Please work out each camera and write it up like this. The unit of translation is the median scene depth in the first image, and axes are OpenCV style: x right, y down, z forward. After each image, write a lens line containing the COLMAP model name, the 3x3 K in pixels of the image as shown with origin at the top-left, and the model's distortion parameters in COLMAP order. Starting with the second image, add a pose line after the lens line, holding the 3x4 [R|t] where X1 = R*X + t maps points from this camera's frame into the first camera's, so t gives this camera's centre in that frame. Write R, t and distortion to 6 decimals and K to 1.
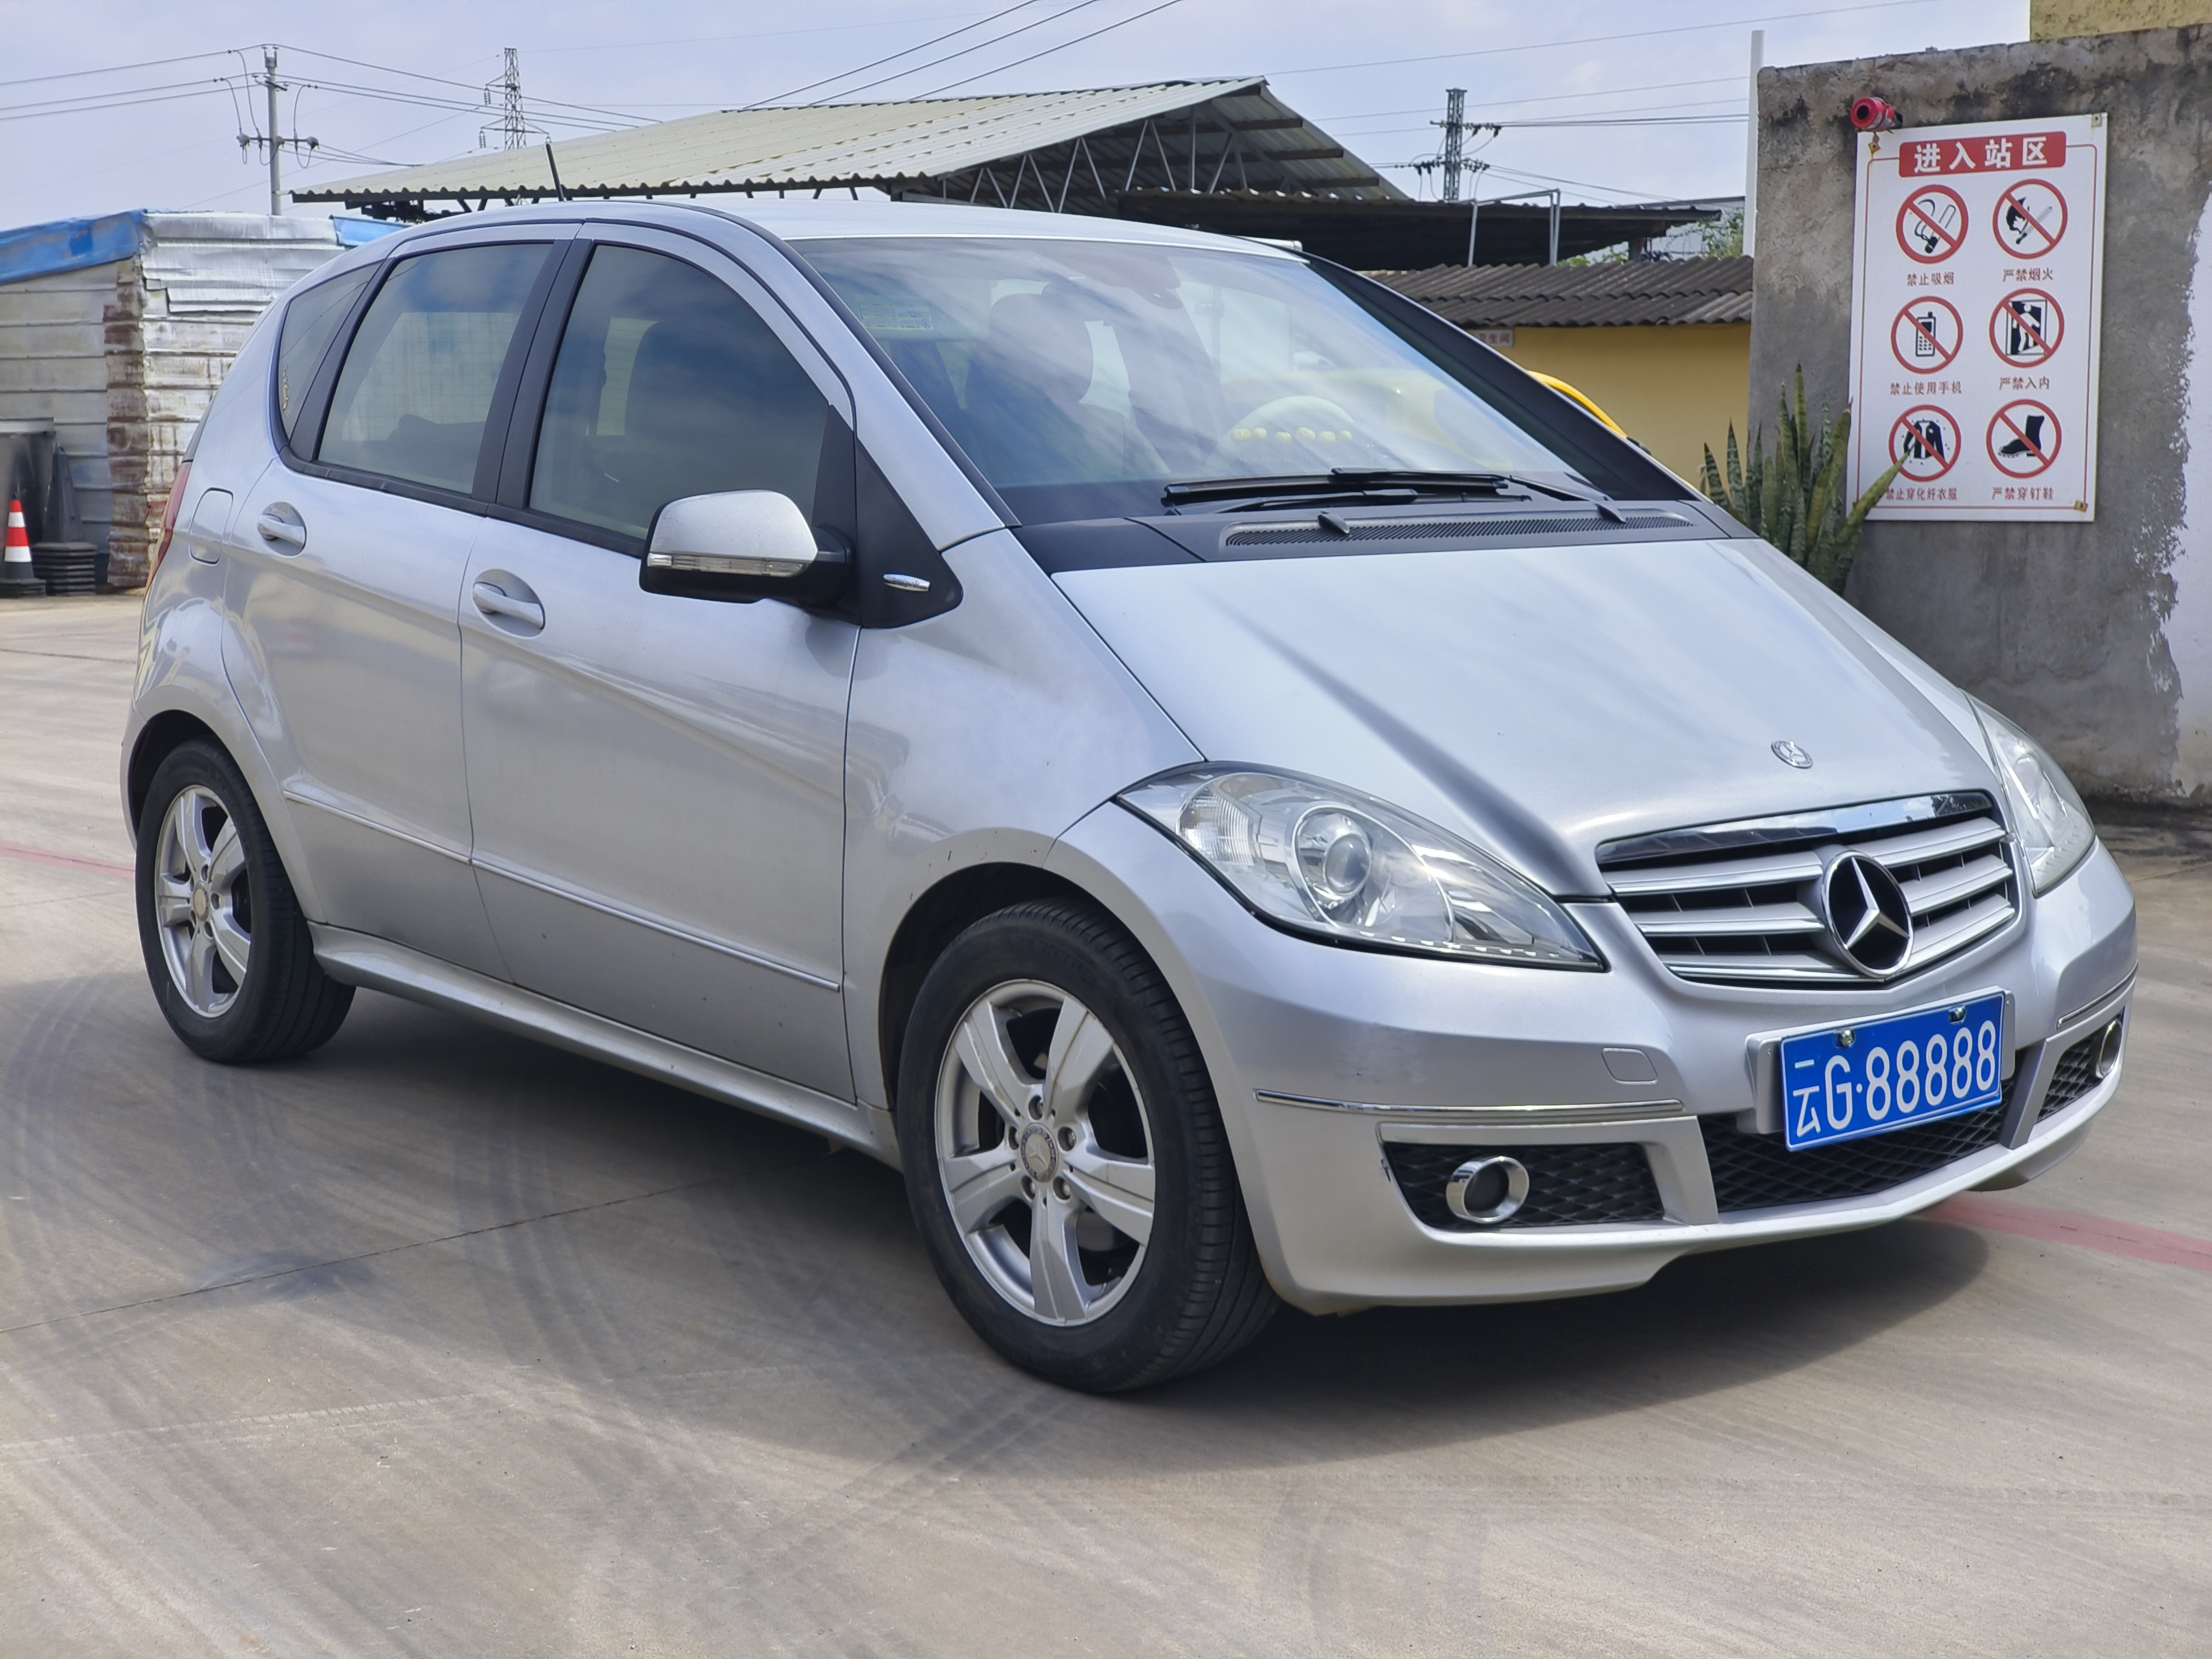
lens RADIAL K [[2965.1, 0, 1113.0], [0, 2965.1, 865.0], [0, 0, 1]] dist [0.203886, -0.640038]
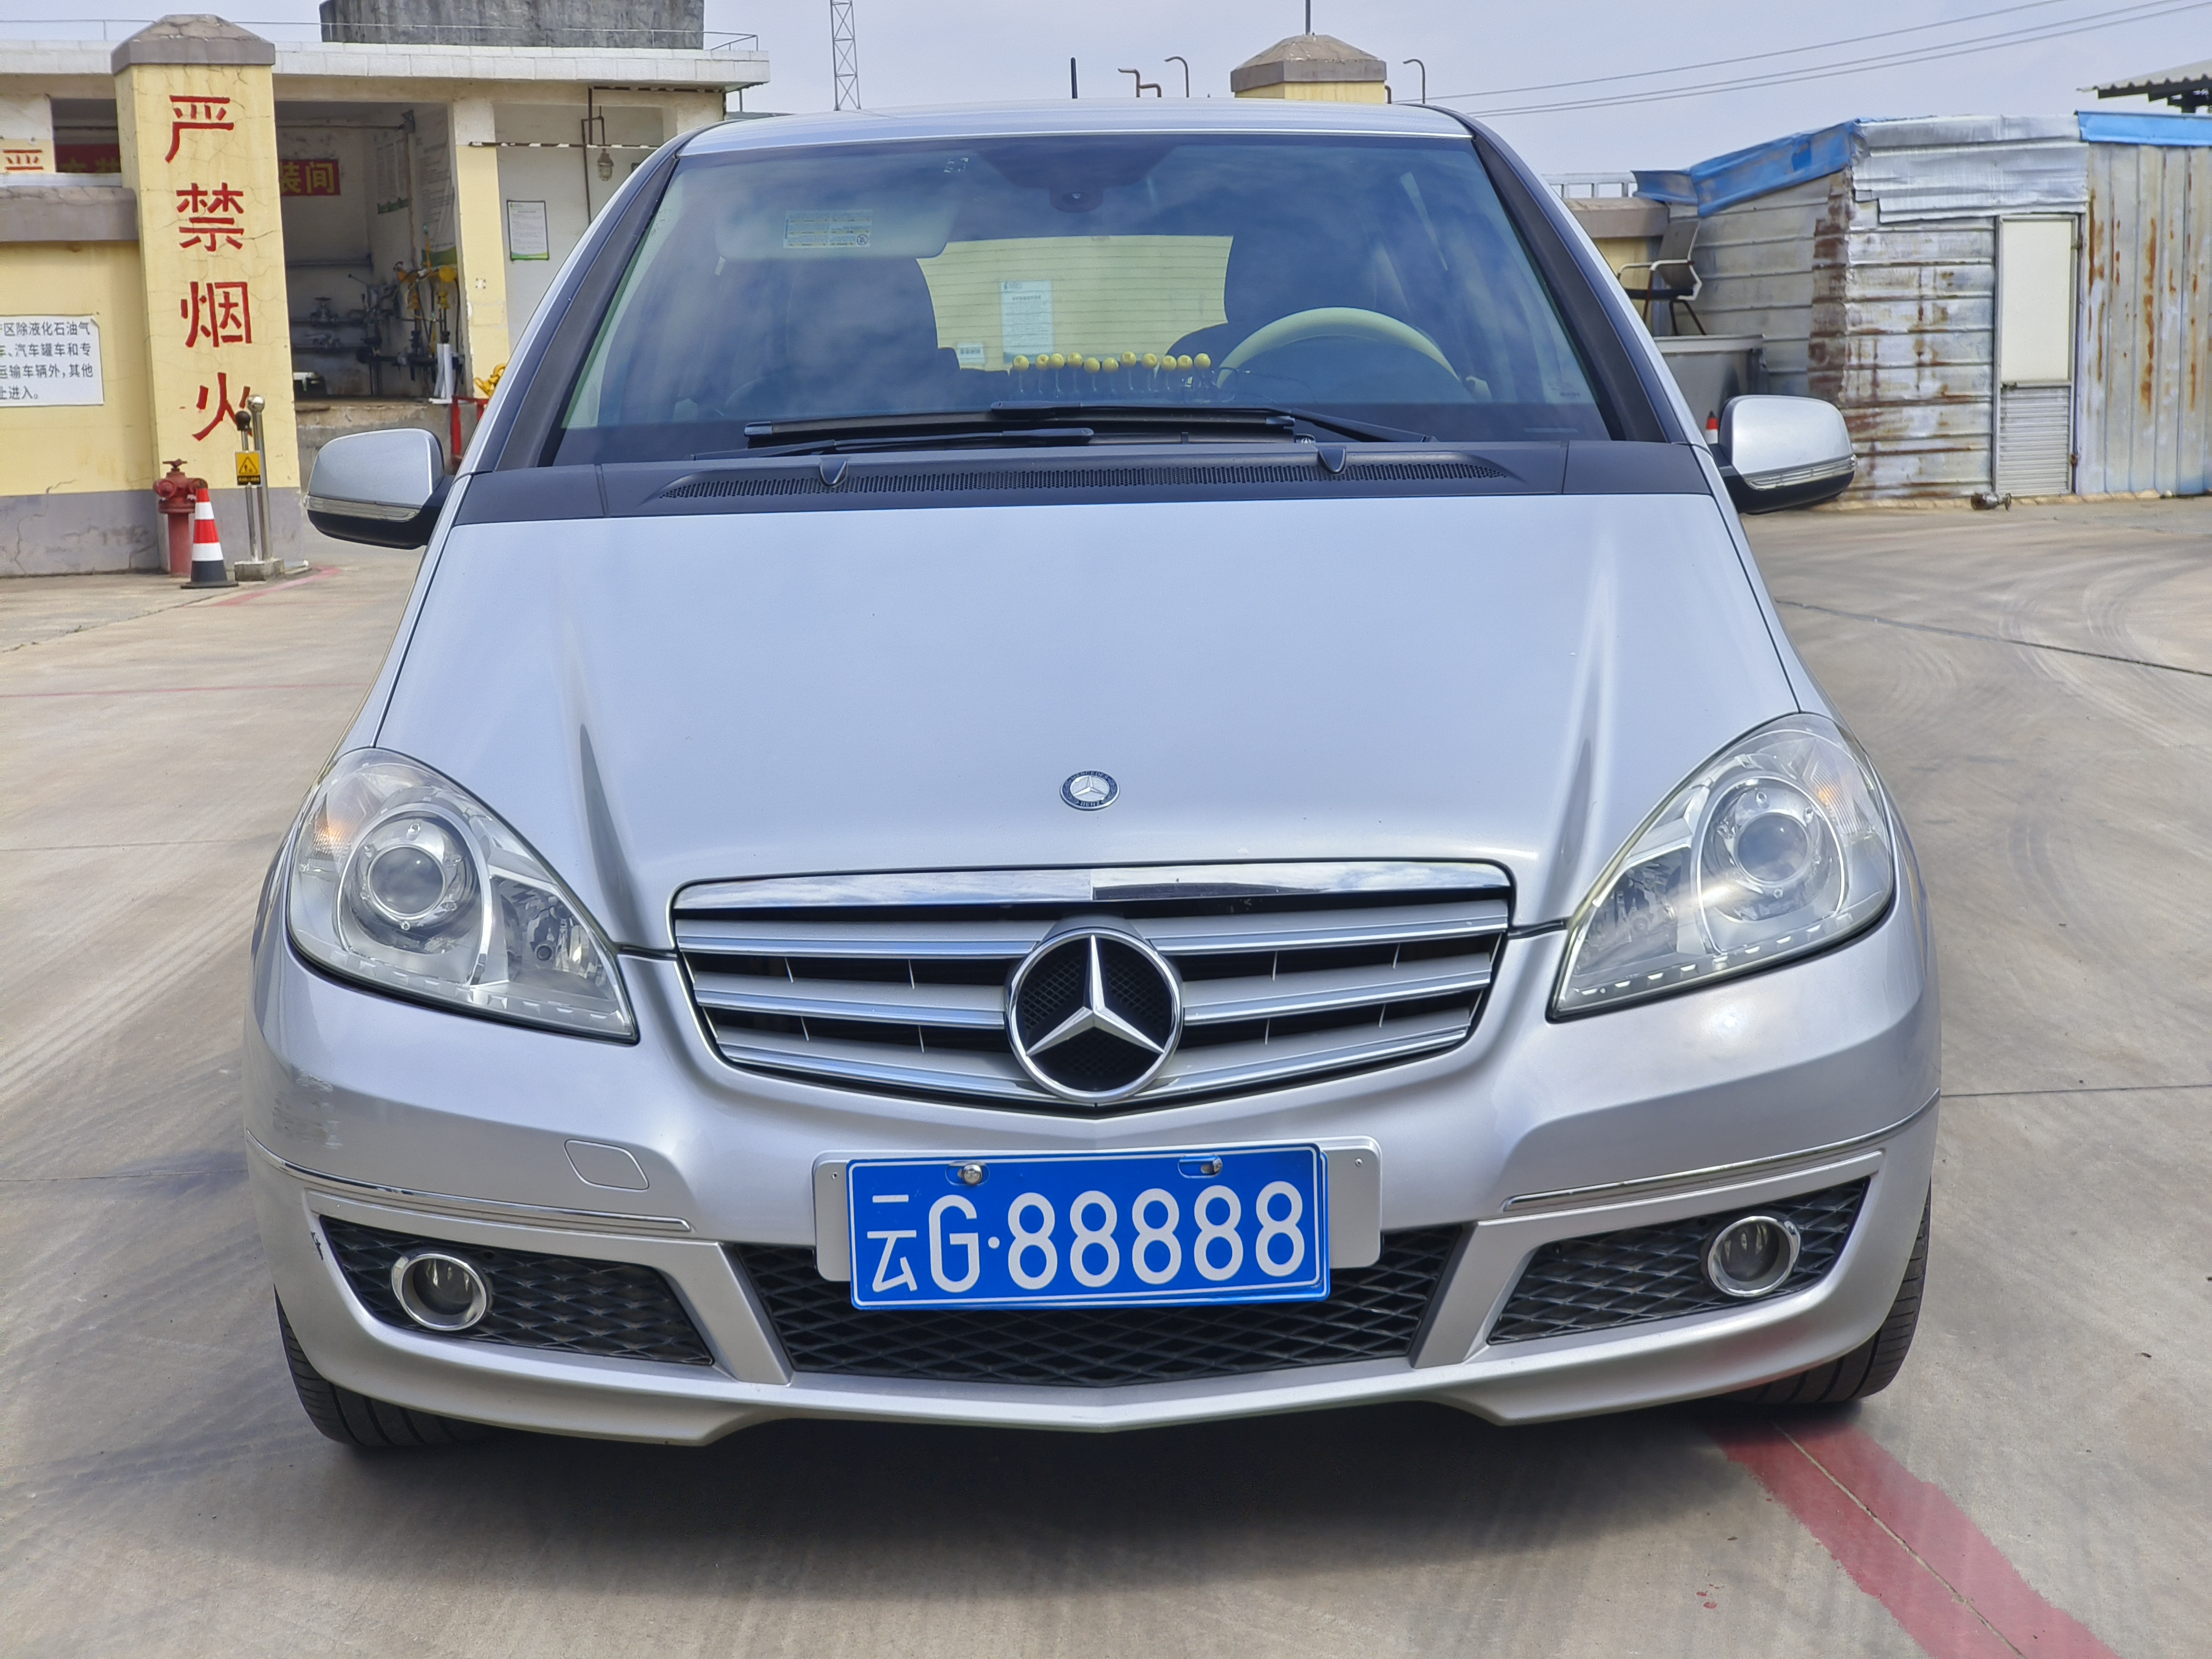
lens RADIAL K [[2965.1, 0, 1113.0], [0, 2965.1, 865.0], [0, 0, 1]] dist [0.203886, -0.640038]
pose [[0.781319, 0.088281, -0.617857, 0.119219], [-0.069625, 0.996095, 0.054279, -0.010184], [0.620237, 0.000609, 0.784414, 0.072000]]
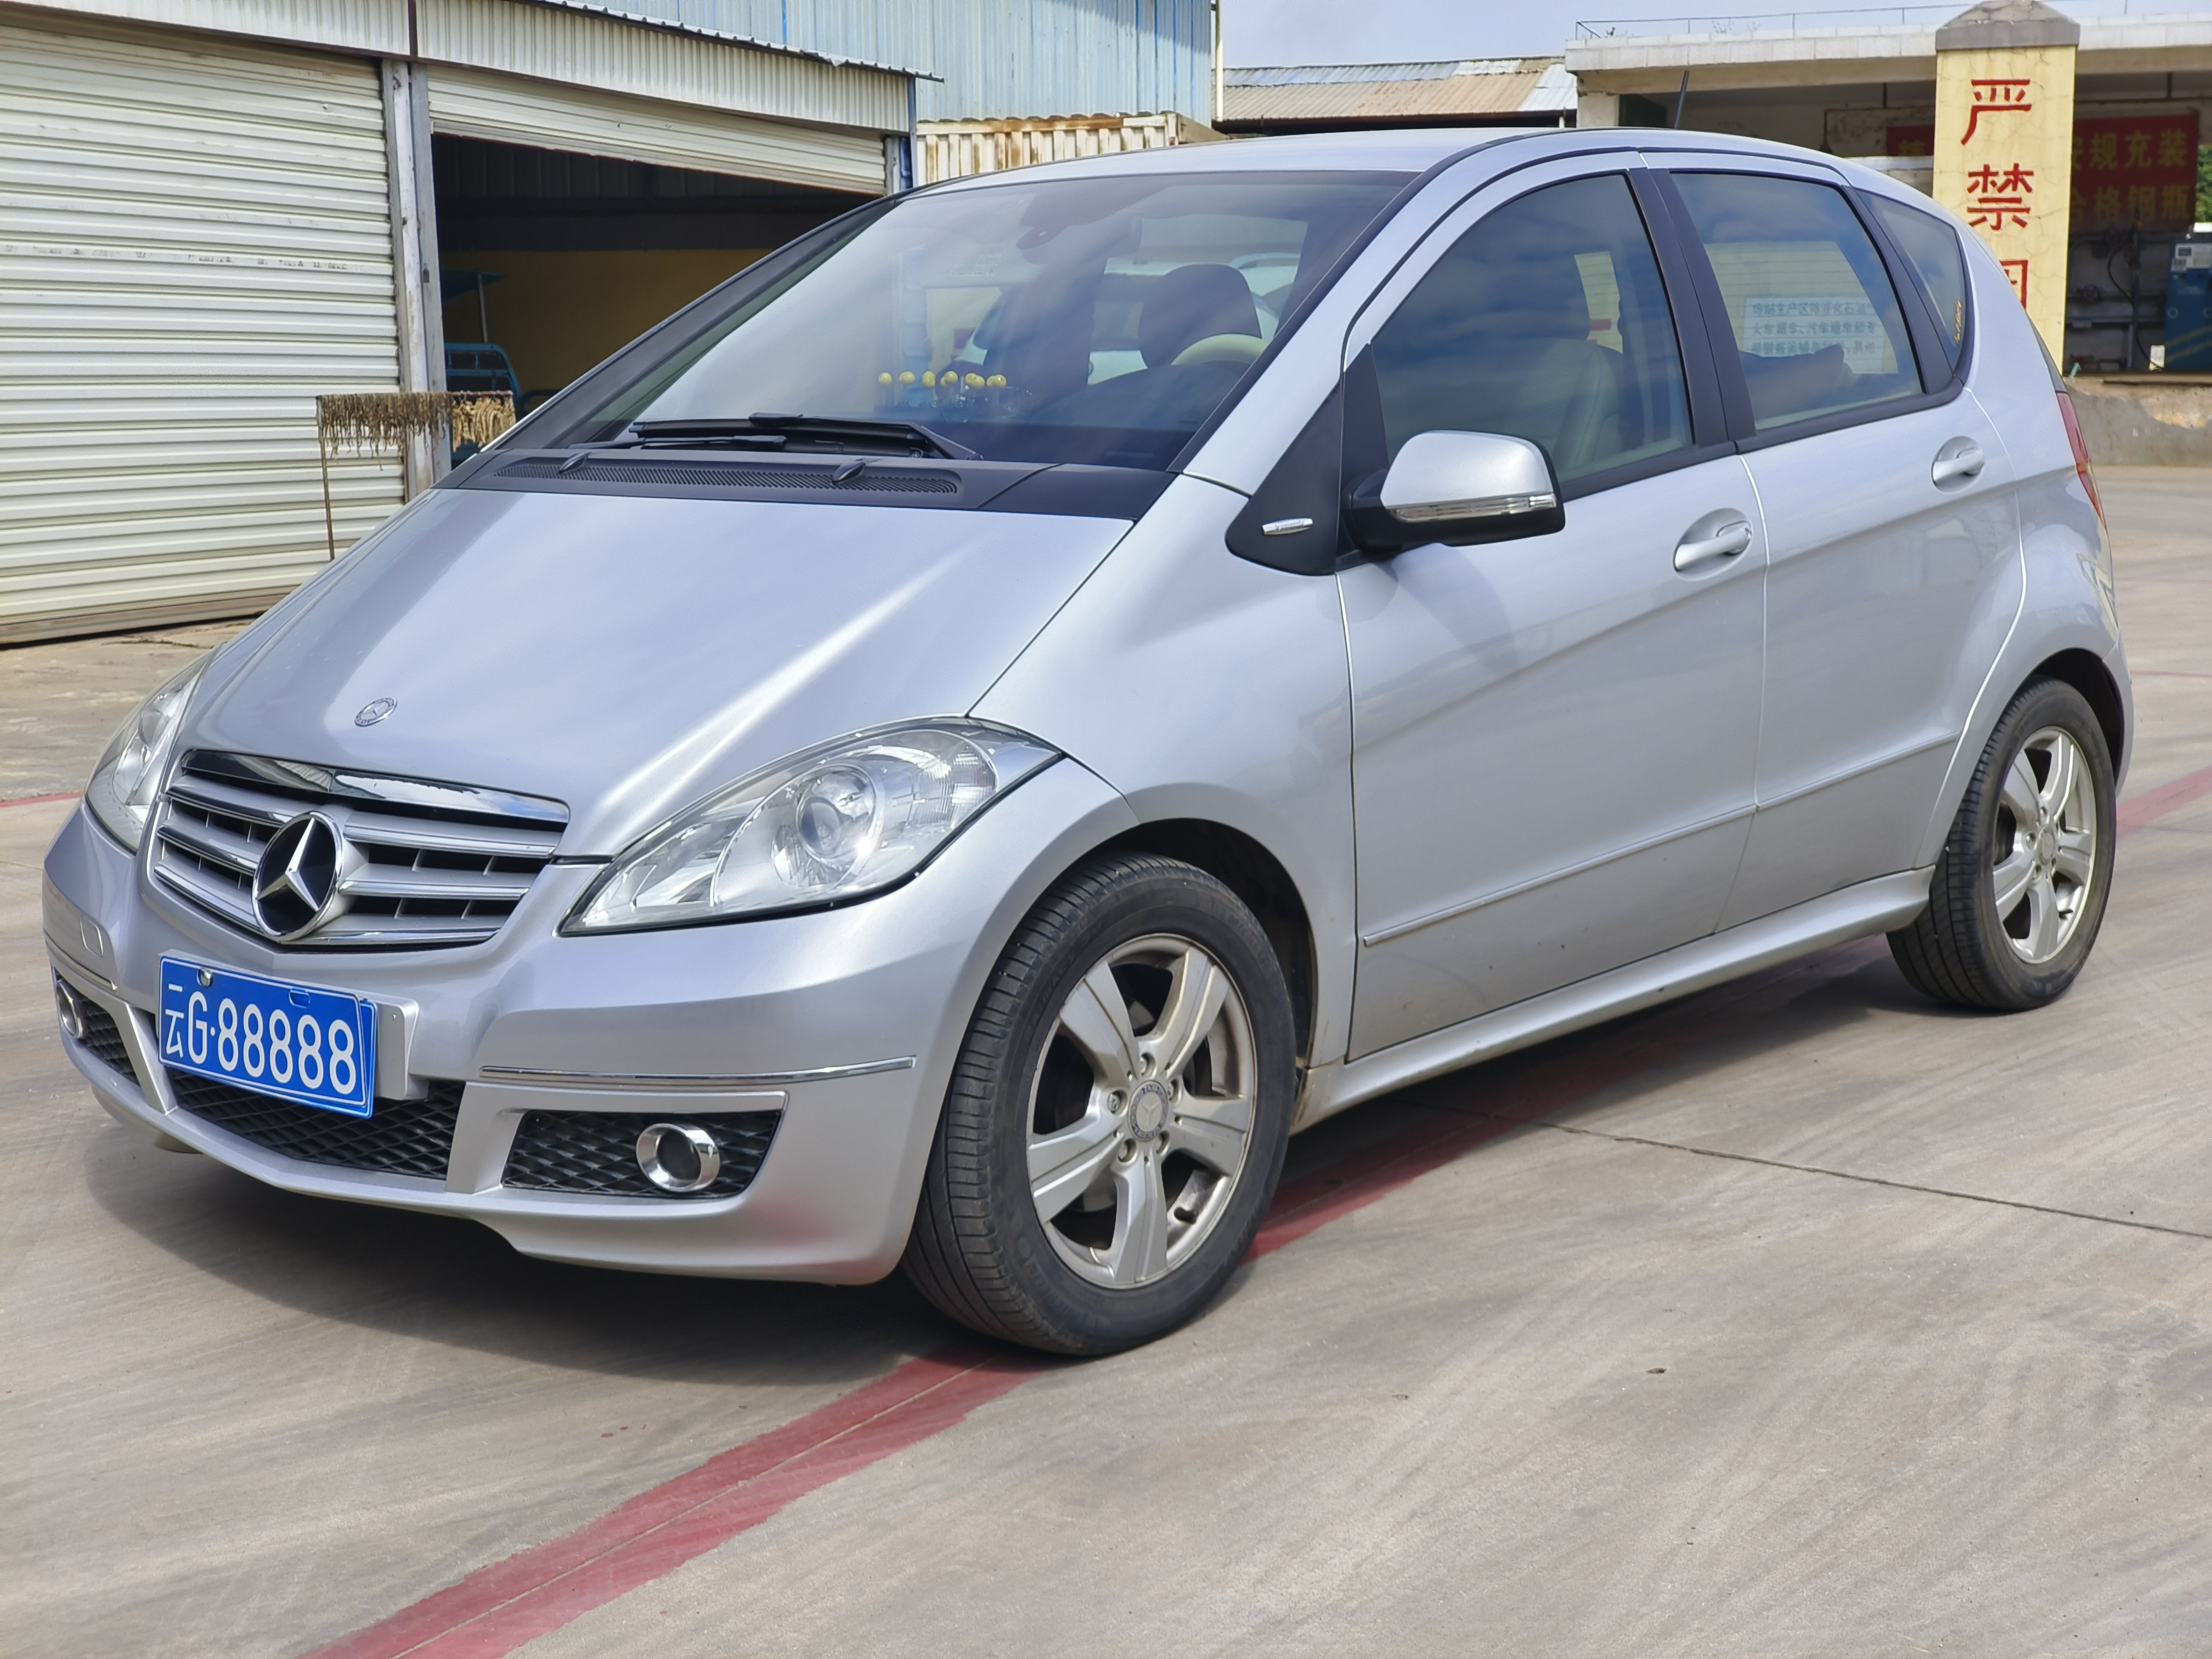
lens RADIAL K [[2965.1, 0, 1113.0], [0, 2965.1, 865.0], [0, 0, 1]] dist [0.203886, -0.640038]
pose [[0.177373, 0.165484, -0.970131, 0.211107], [-0.137339, 0.980278, 0.142105, -0.027536], [0.974514, 0.108031, 0.196603, 0.180013]]
